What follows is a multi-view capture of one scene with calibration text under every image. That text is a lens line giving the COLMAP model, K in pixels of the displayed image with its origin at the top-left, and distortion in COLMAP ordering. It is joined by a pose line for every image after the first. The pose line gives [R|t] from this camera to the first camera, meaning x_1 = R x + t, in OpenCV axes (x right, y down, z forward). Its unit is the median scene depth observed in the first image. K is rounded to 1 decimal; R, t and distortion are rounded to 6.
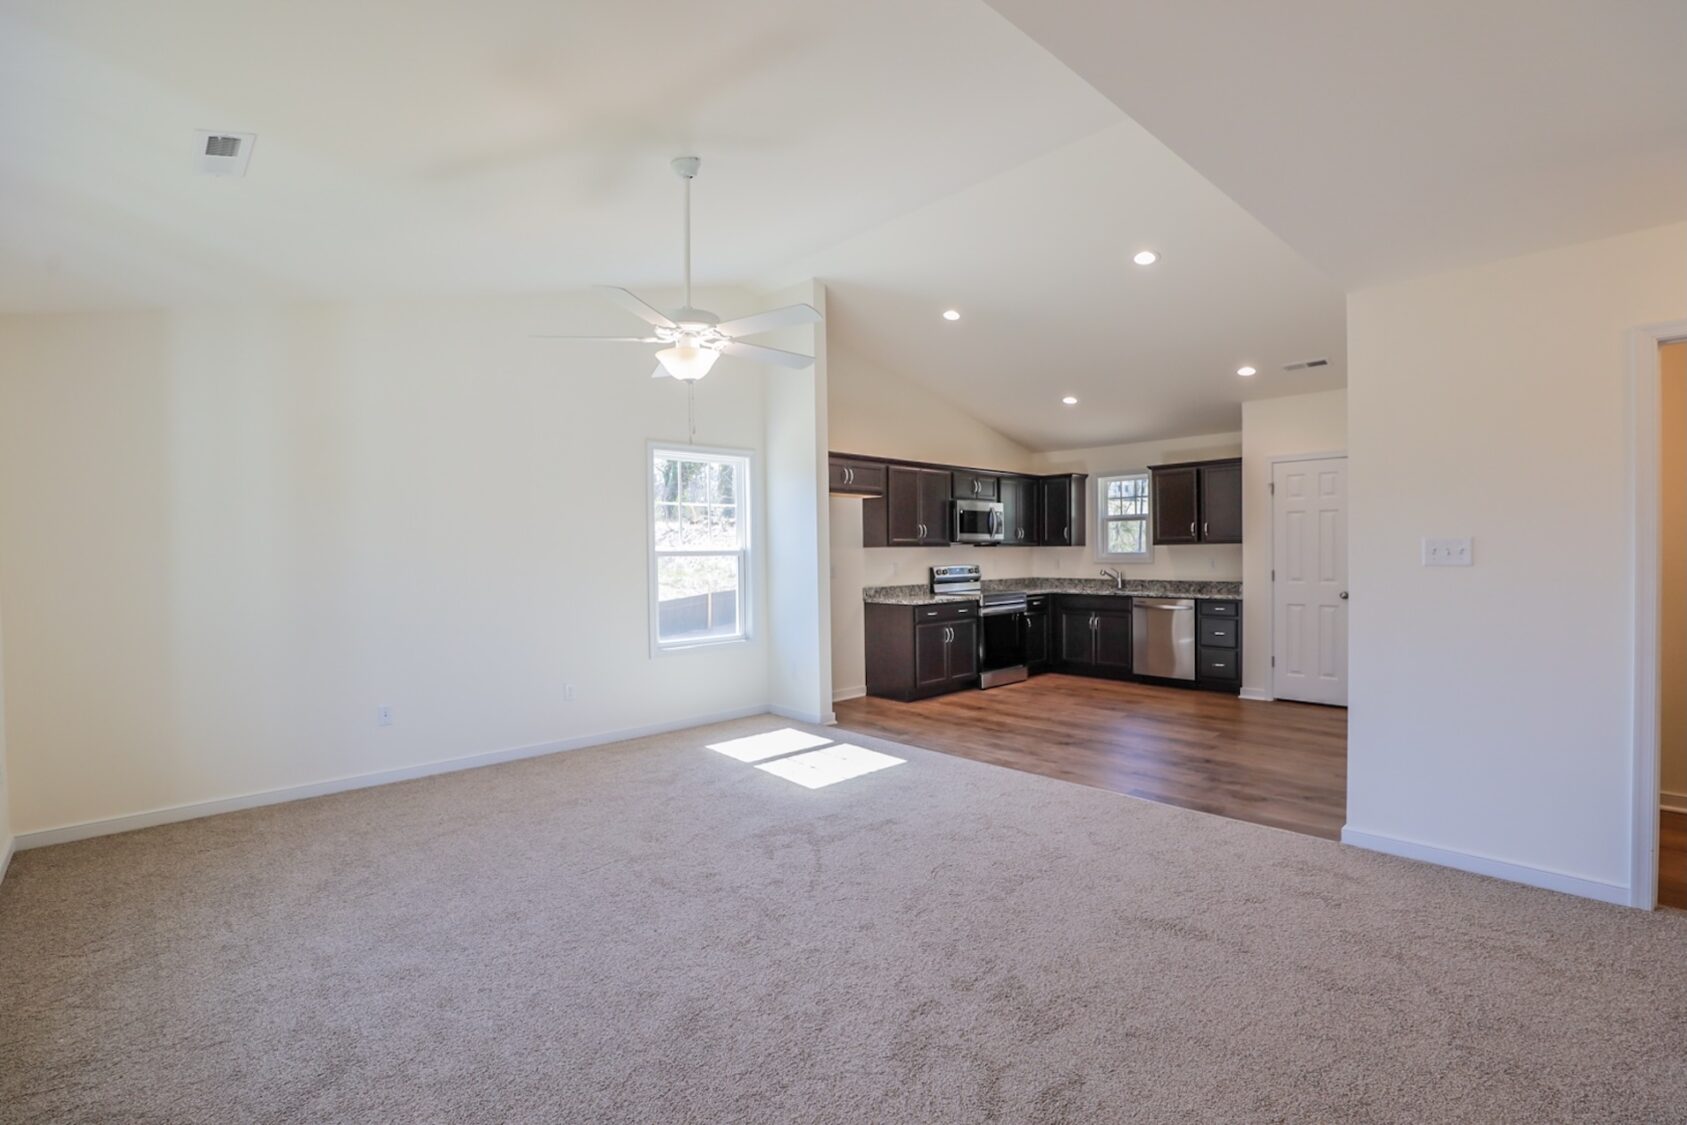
lens RADIAL K [[768.3, 0, 842.7], [0, 768.3, 567.0], [0, 0, 1]] dist [-0.028006, -0.000204]
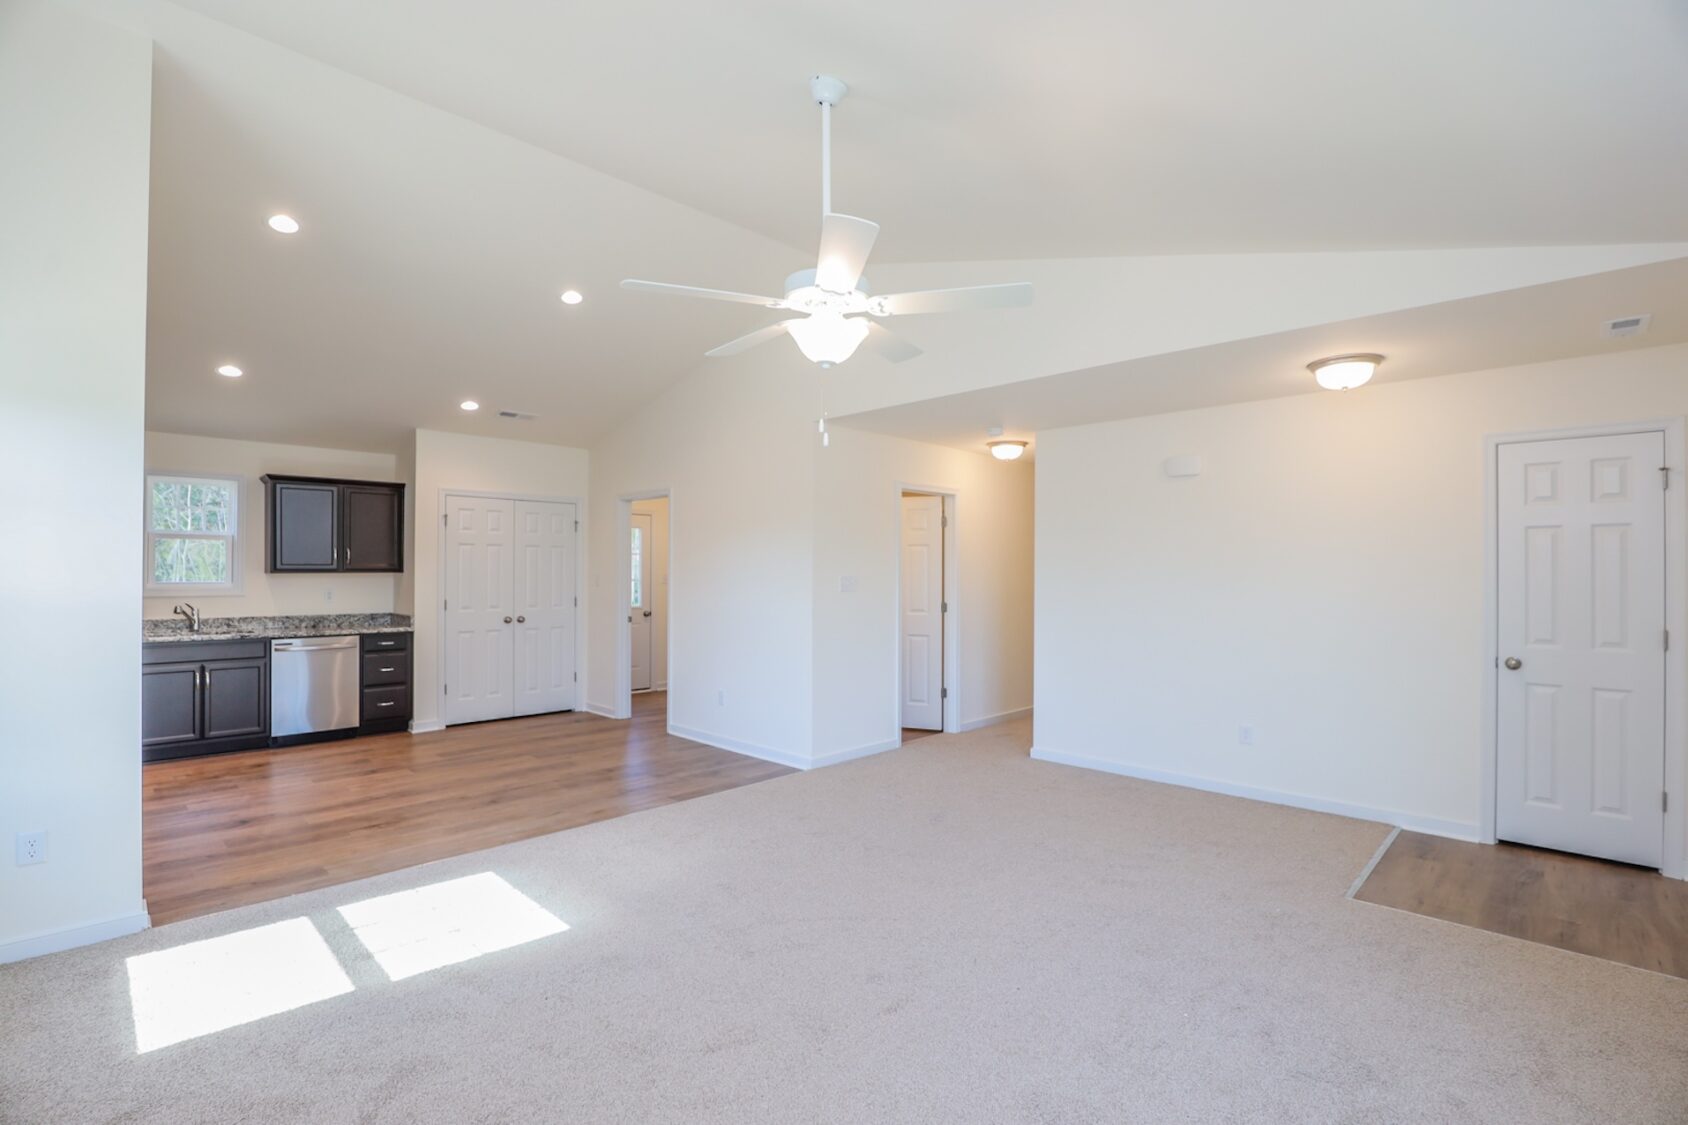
lens RADIAL K [[768.7, 0, 843.2], [0, 768.7, 567.0], [0, 0, 1]] dist [-0.028006, -0.000204]
pose [[-0.039183, 0.021024, 0.999011, -0.430179], [0.016878, 0.999650, -0.020376, -0.009023], [-0.999089, 0.016063, -0.039524, 0.455696]]
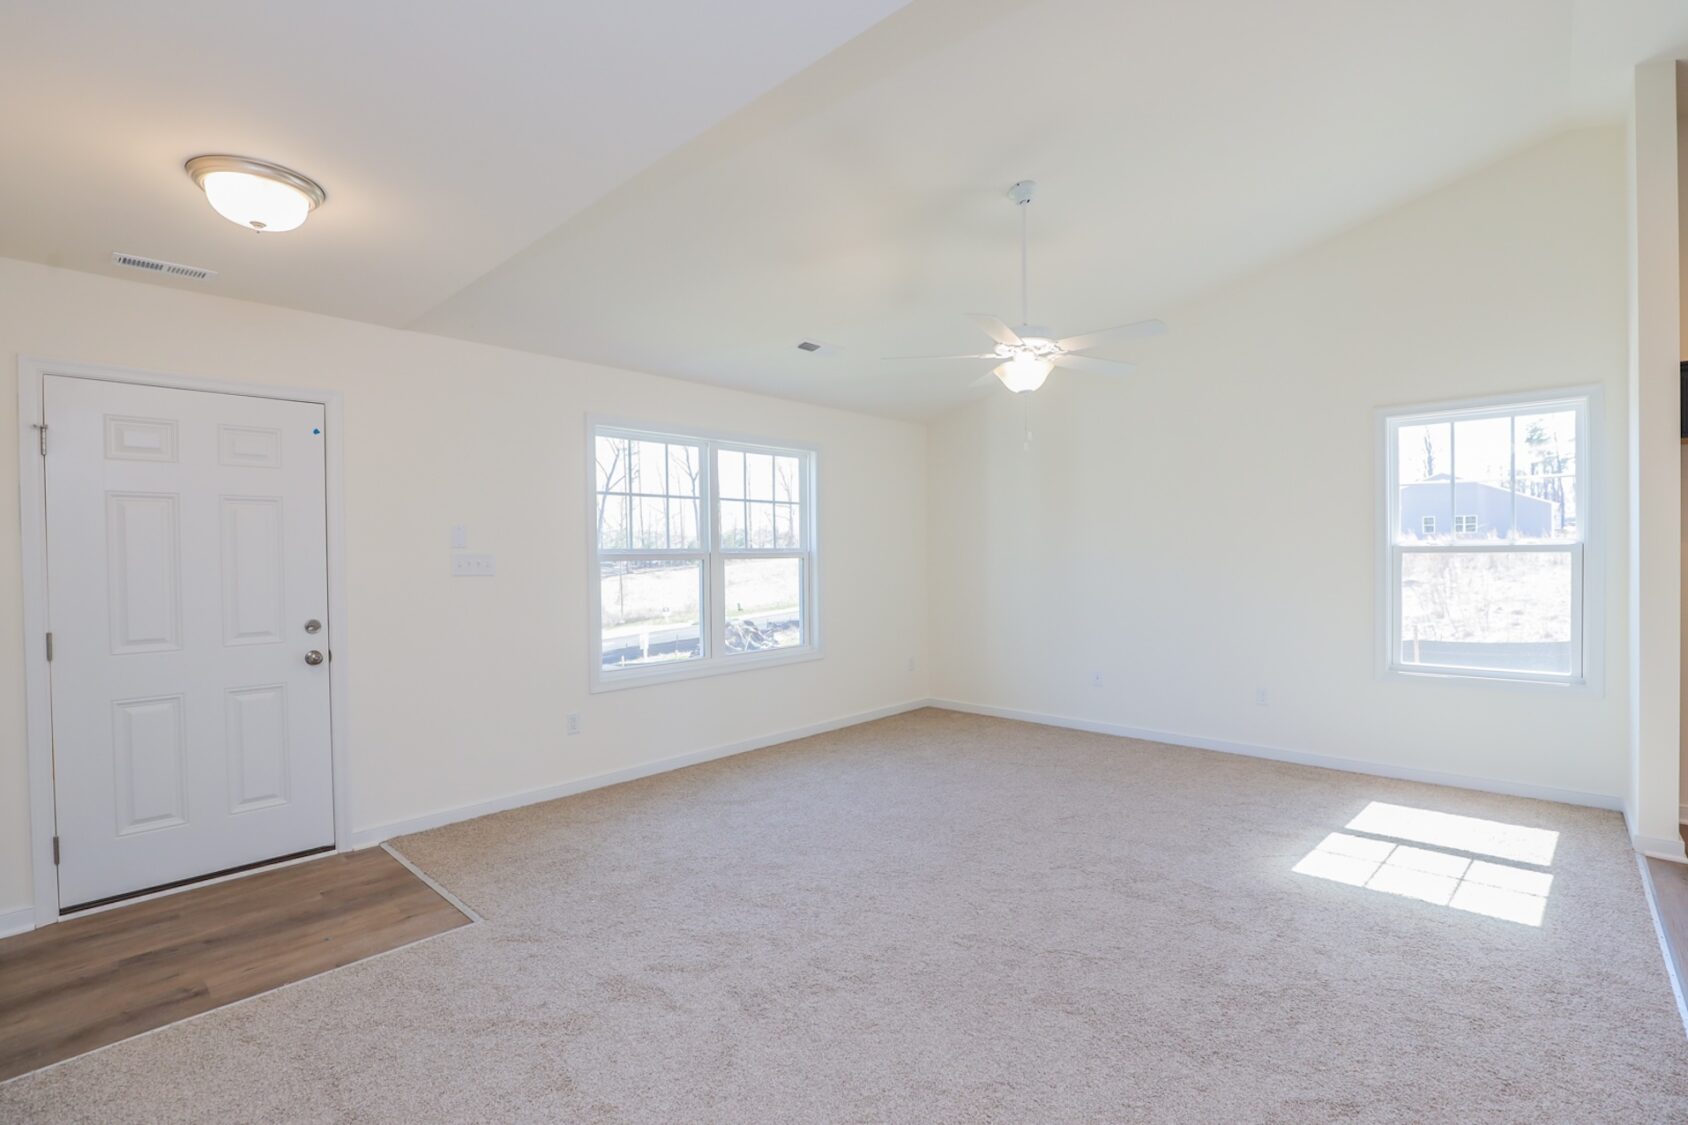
lens RADIAL K [[768.7, 0, 843.2], [0, 768.7, 567.0], [0, 0, 1]] dist [-0.028006, -0.000204]
pose [[0.060945, 0.026786, -0.997782, 0.384621], [-0.009041, 0.999614, 0.026283, -0.010662], [0.998100, 0.007419, 0.061163, 0.306292]]
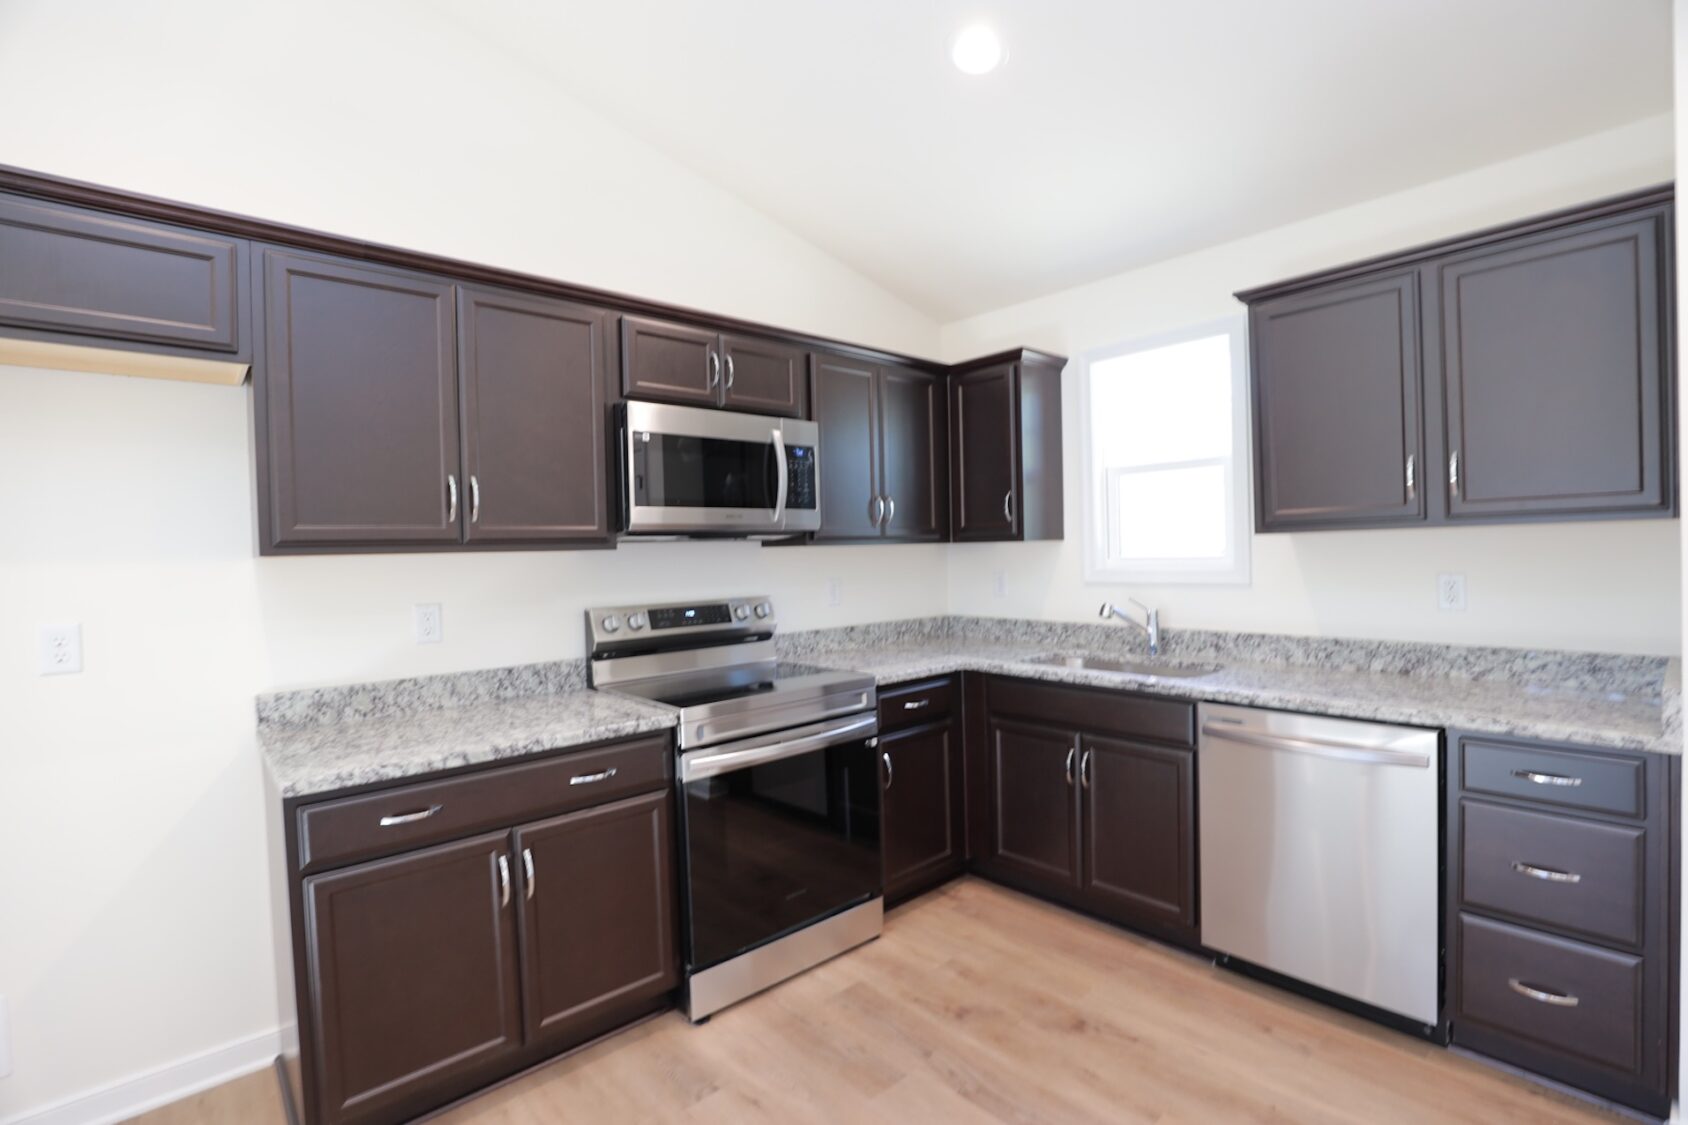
lens RADIAL K [[768.7, 0, 843.2], [0, 768.7, 567.0], [0, 0, 1]] dist [-0.028006, -0.000204]
pose [[0.999477, -0.015716, -0.028274, 0.251717], [0.015710, 0.999877, -0.000429, -0.017874], [0.028277, -0.000016, 0.999600, 0.705592]]
